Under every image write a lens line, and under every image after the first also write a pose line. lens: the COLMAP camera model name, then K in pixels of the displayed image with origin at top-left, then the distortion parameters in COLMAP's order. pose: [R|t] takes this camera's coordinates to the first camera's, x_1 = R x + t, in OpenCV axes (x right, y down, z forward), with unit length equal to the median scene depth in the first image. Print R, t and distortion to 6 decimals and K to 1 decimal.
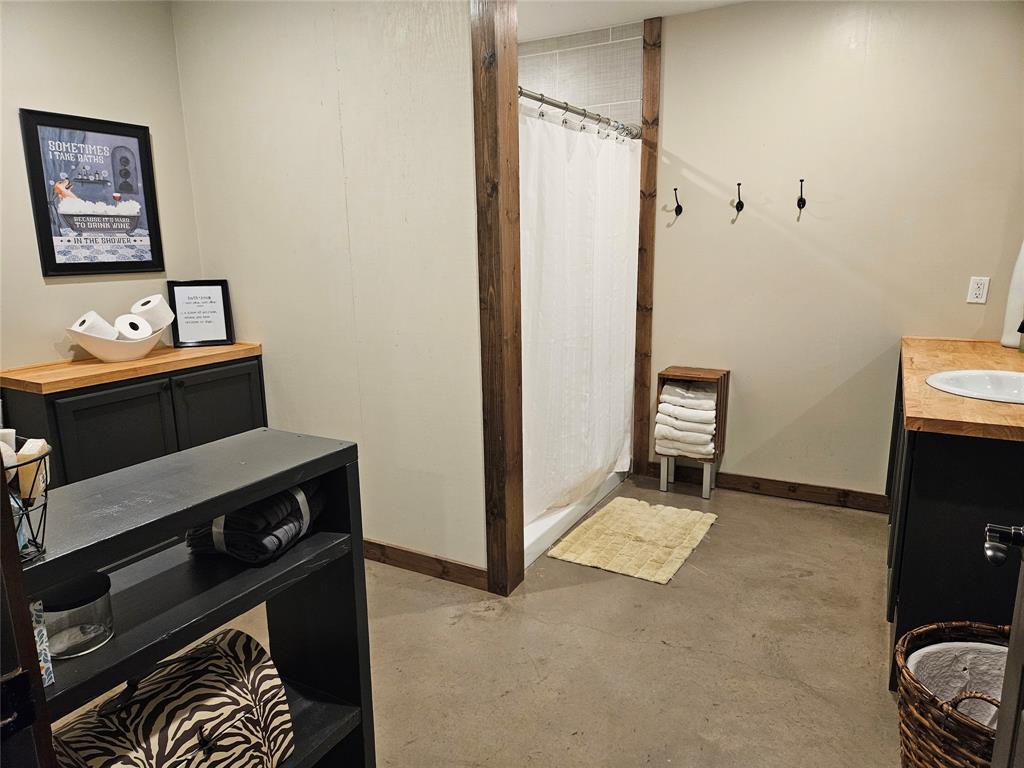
lens RADIAL K [[678.5, 0, 512.0], [0, 678.5, 384.0], [0, 0, 1]] dist [0.075331, -0.001783]
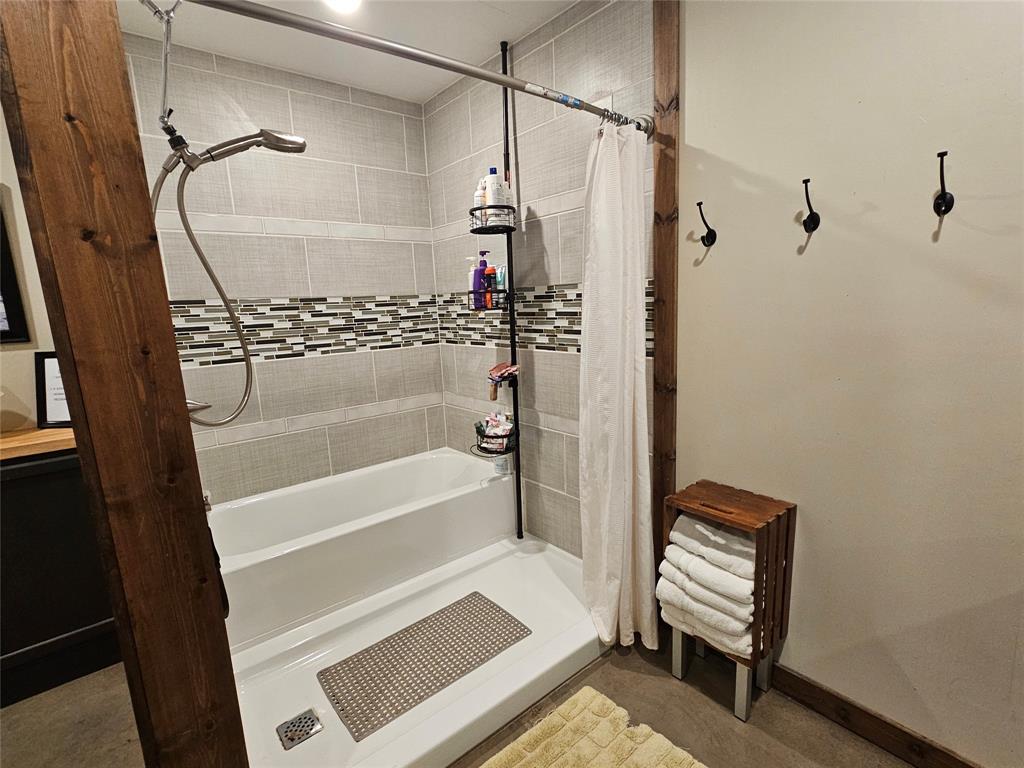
lens RADIAL K [[498.6, 0, 515.9], [0, 498.6, 385.8], [0, 0, 1]] dist [0.010098, -0.000121]
pose [[0.931041, 0.039716, -0.362746, 0.259132], [-0.048812, 0.998681, -0.015942, -0.108055], [0.361635, 0.032549, 0.931752, 0.538358]]
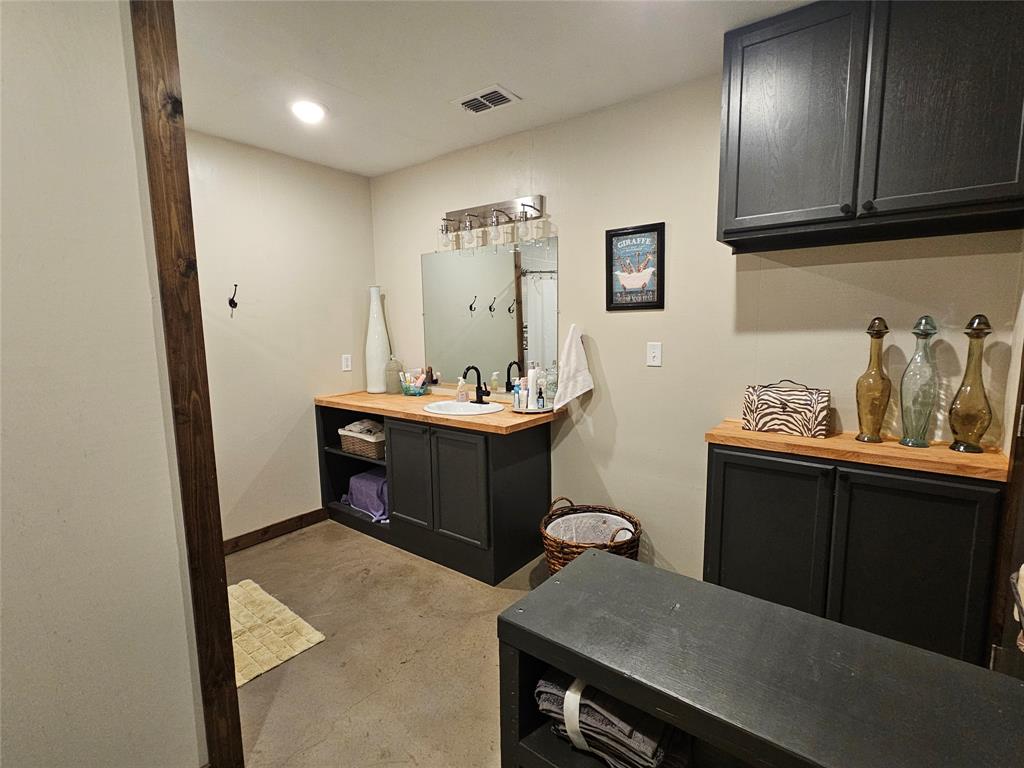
lens RADIAL K [[486.2, 0, 512.0], [0, 486.2, 384.0], [0, 0, 1]] dist [-0.001717, -0.000196]
pose [[0.164106, -0.111542, 0.980116, -0.341557], [0.210211, 0.974718, 0.075731, -0.079429], [-0.963784, 0.193603, 0.183405, 0.372998]]
